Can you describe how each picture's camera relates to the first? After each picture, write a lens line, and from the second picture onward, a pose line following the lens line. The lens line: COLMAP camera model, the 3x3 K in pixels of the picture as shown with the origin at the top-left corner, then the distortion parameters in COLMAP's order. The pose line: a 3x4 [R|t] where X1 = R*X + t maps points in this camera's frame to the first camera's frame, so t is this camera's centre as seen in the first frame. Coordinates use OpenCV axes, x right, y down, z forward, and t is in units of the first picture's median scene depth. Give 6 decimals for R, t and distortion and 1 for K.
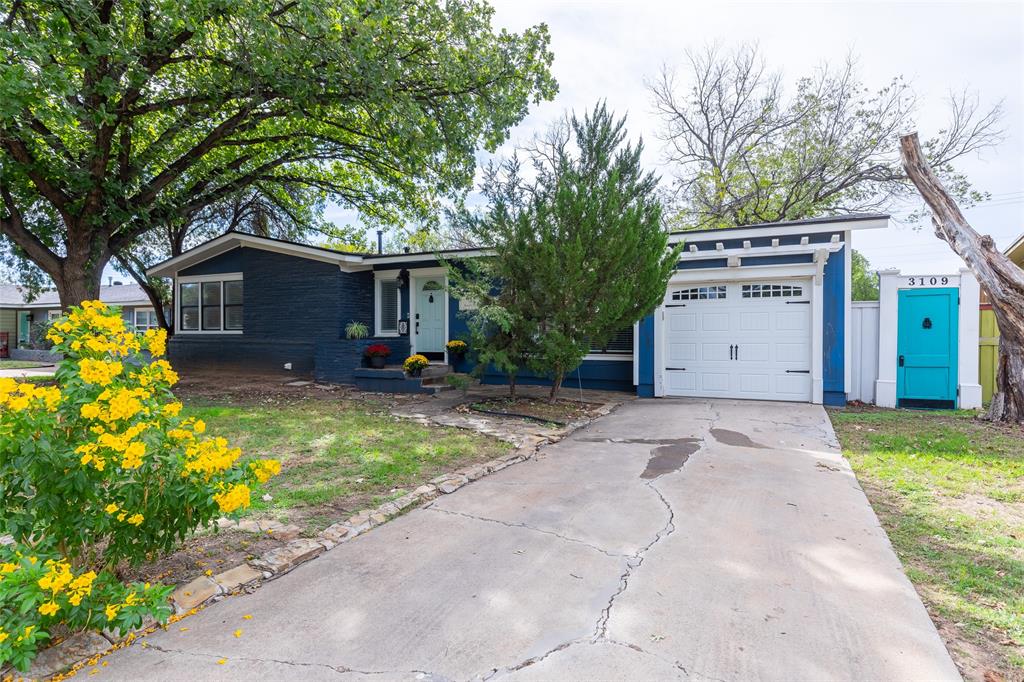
lens RADIAL K [[550.5, 0, 511.3], [0, 550.5, 340.0], [0, 0, 1]] dist [-0.000488, 0.000764]
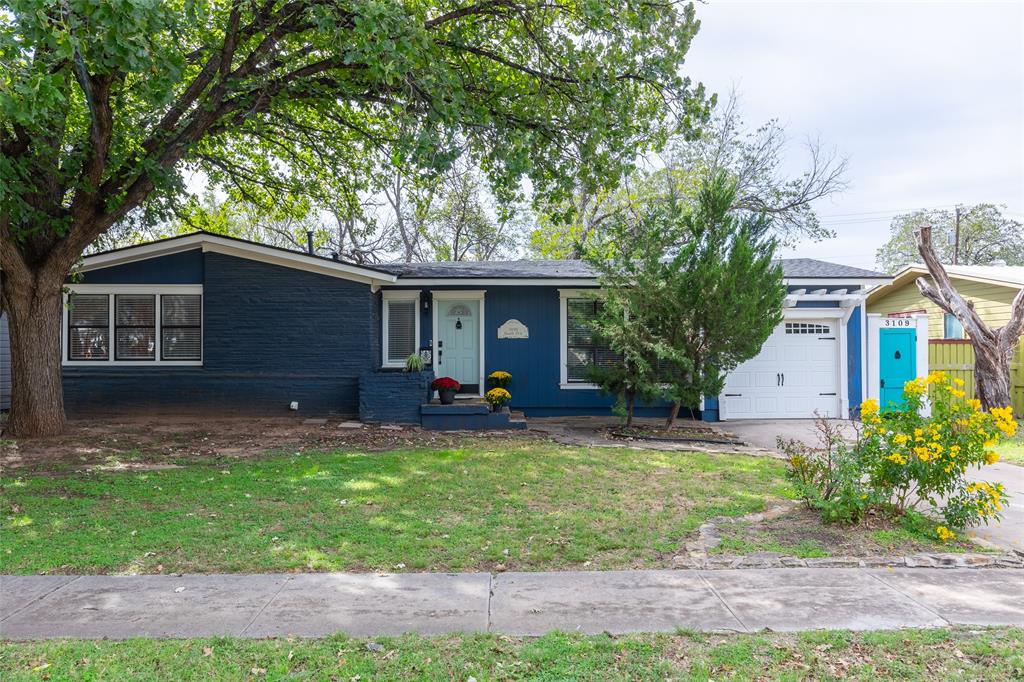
lens RADIAL K [[780.3, 0, 512.9], [0, 780.3, 343.4], [0, 0, 1]] dist [-0.000106, -0.001629]
pose [[0.888218, 0.001426, 0.459420, -0.664680], [0.005953, 0.999876, -0.014613, -0.025855], [-0.459384, 0.015714, 0.888099, -0.173364]]
